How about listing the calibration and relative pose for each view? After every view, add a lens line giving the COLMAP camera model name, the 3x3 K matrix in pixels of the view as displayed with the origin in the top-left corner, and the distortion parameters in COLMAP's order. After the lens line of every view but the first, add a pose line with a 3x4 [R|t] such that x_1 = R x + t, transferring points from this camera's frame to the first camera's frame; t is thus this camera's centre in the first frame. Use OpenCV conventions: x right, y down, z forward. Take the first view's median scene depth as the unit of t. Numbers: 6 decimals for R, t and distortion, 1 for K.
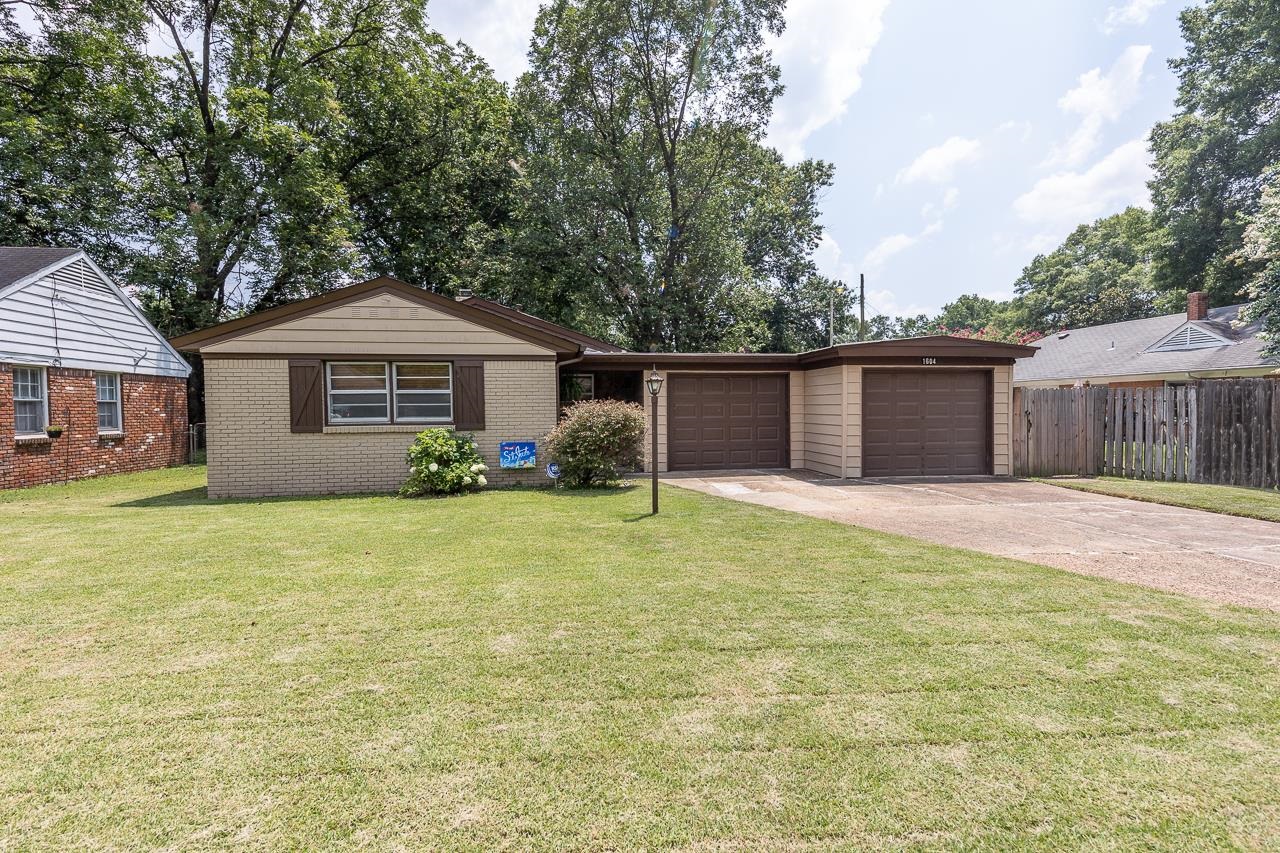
lens RADIAL K [[615.8, 0, 634.6], [0, 615.8, 426.4], [0, 0, 1]] dist [0.046485, -0.017684]
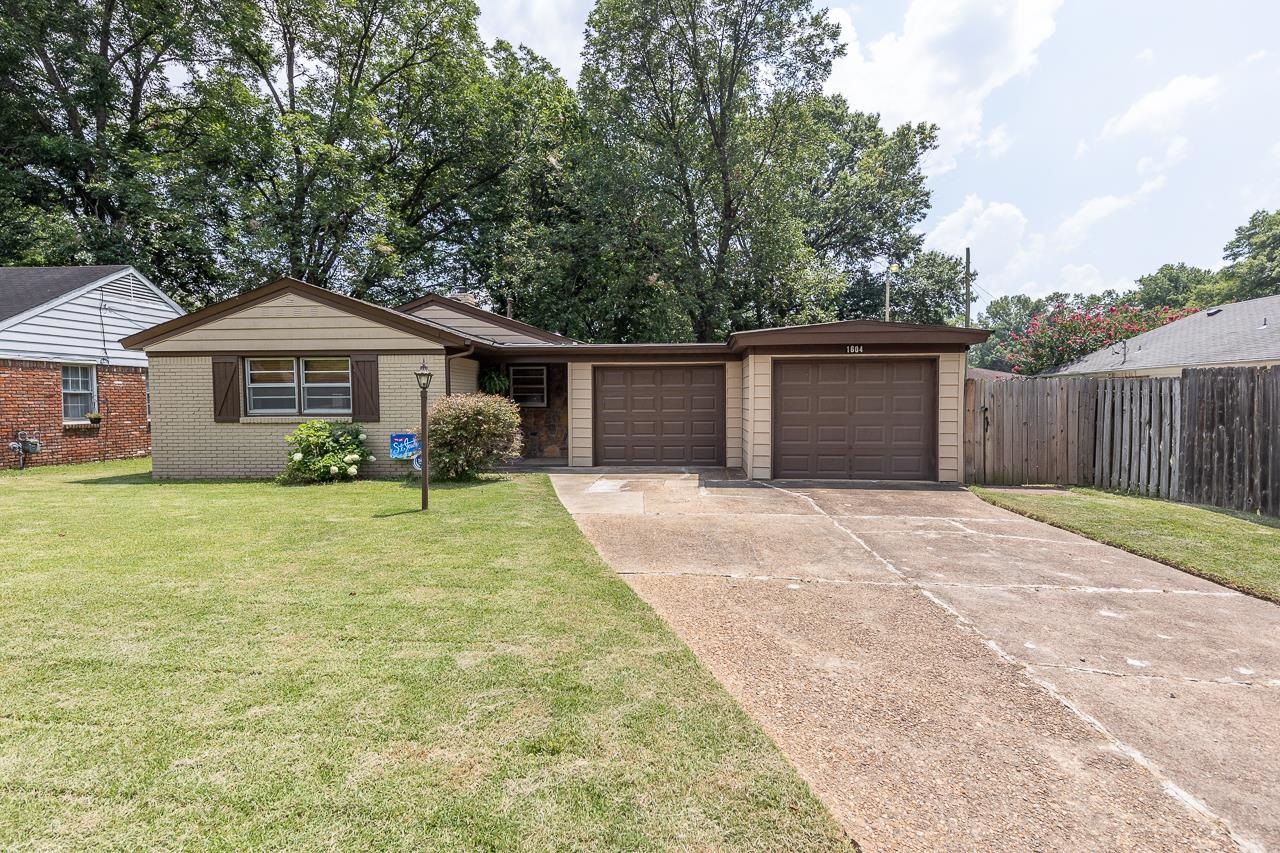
lens RADIAL K [[615.8, 0, 633.4], [0, 615.8, 427.4], [0, 0, 1]] dist [0.046485, -0.017684]
pose [[0.971450, 0.014072, -0.236829, 0.369905], [-0.010159, 0.999791, 0.017736, -0.006808], [0.237029, -0.014824, 0.971390, 0.075810]]
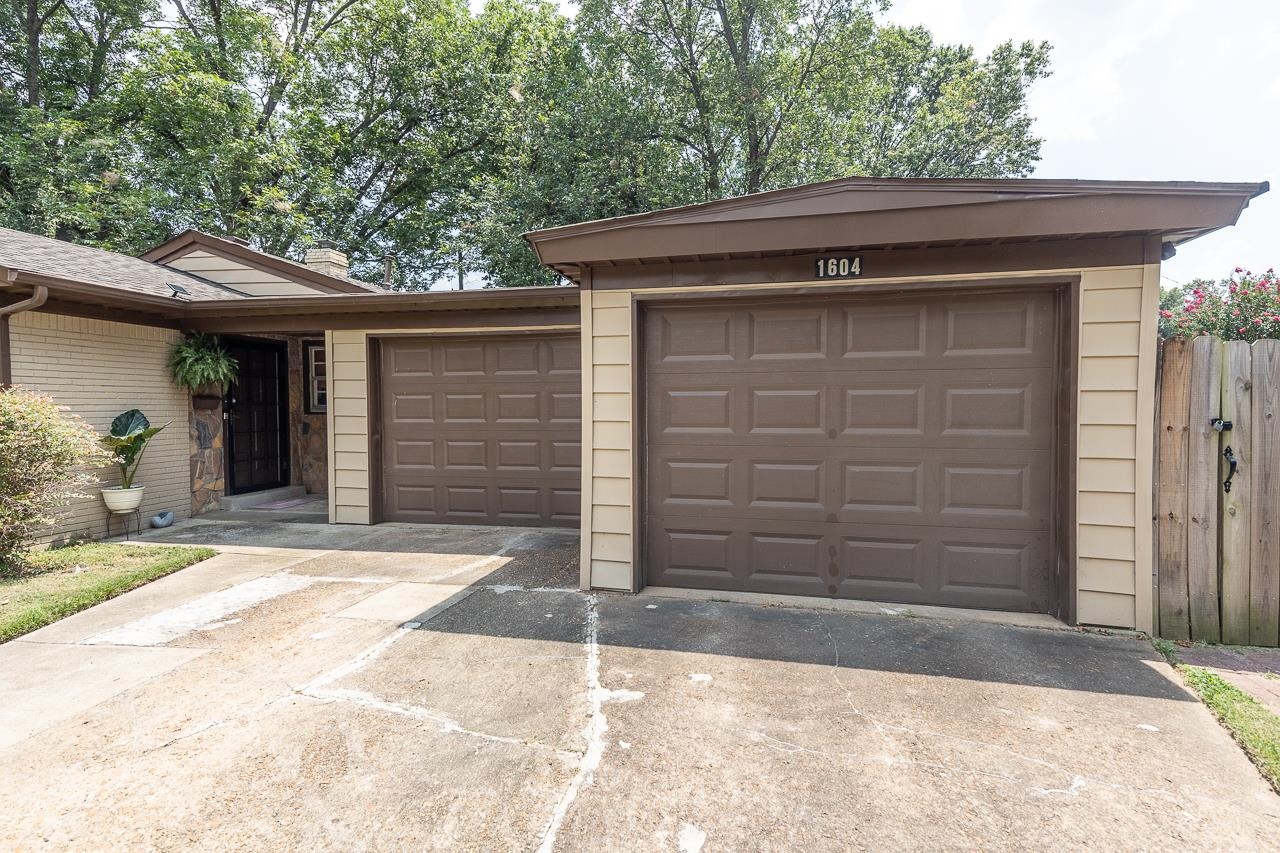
lens RADIAL K [[615.8, 0, 633.9], [0, 615.8, 425.3], [0, 0, 1]] dist [0.046485, -0.017684]
pose [[0.933339, 0.017336, -0.358578, 0.479812], [-0.014922, 0.999844, 0.009498, -0.019900], [0.358687, -0.003515, 0.933451, 0.629379]]
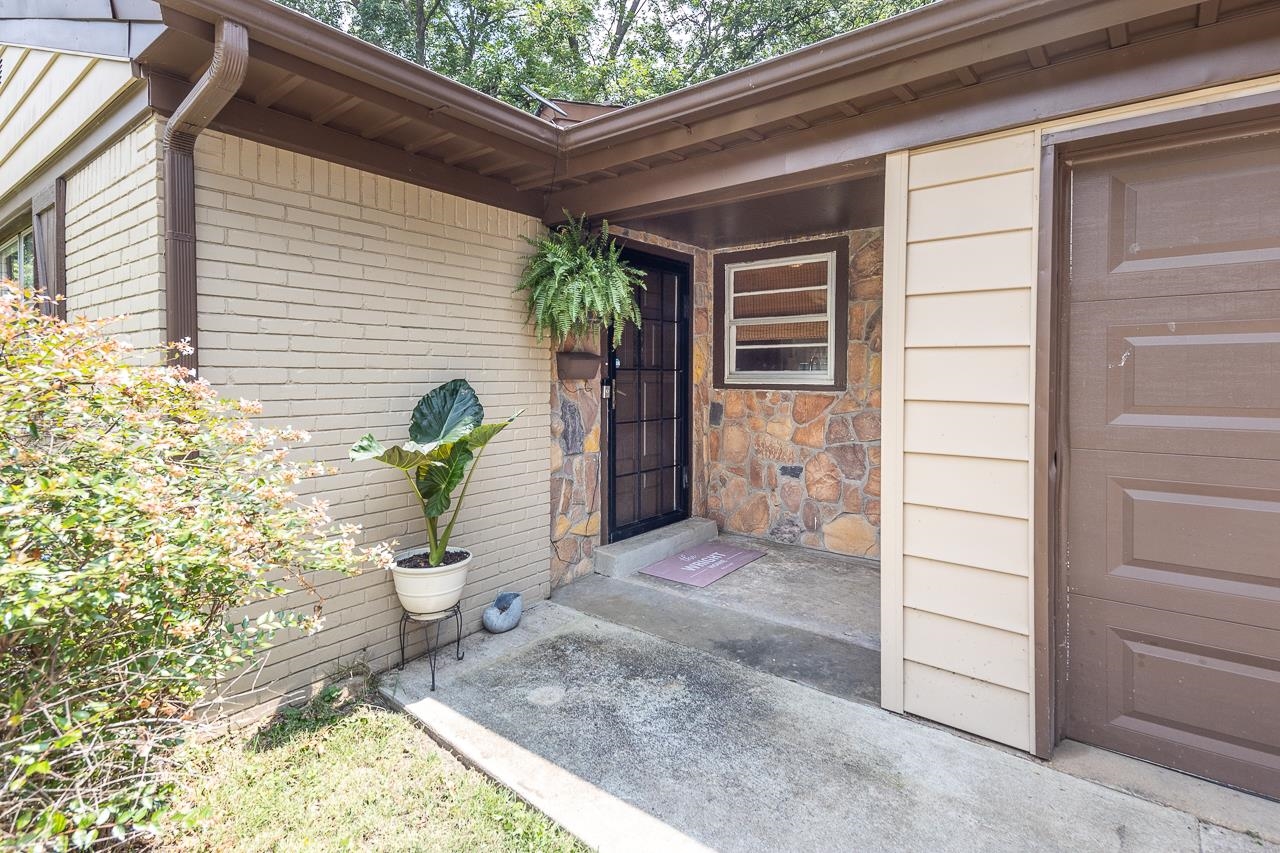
lens RADIAL K [[615.8, 0, 670.9], [0, 615.8, 374.4], [0, 0, 1]] dist [0.046485, -0.017684]
pose [[0.728134, 0.008215, -0.685386, 0.102590], [-0.025612, 0.999556, -0.015229, -0.022341], [0.684956, 0.028643, 0.728021, 0.866472]]
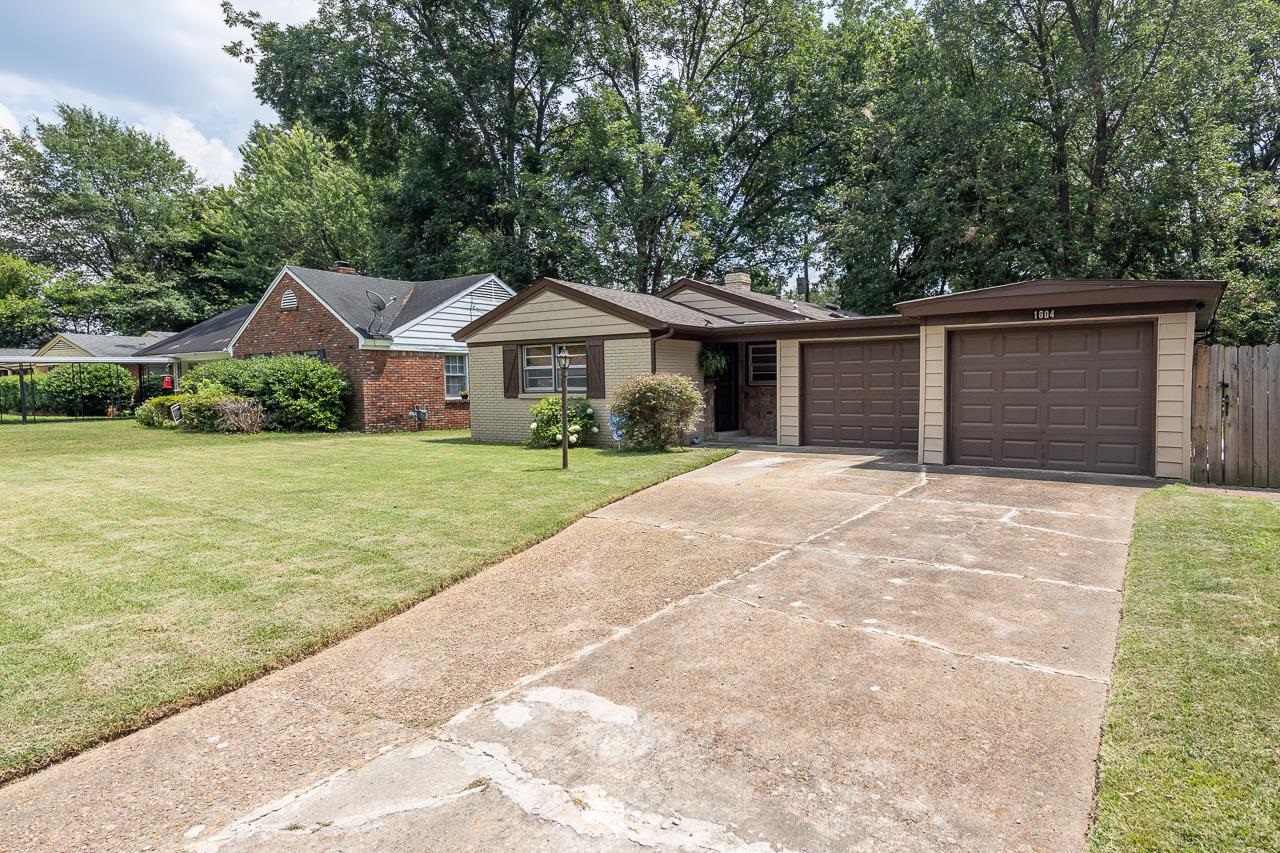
lens RADIAL K [[705.6, 0, 724.4], [0, 705.6, 425.5], [0, 0, 1]] dist [0.043141, -0.000677]
pose [[0.749974, 0.040792, -0.660208, 0.733401], [-0.015690, 0.998913, 0.043895, -0.004331], [0.661281, -0.022562, 0.749799, 0.111579]]
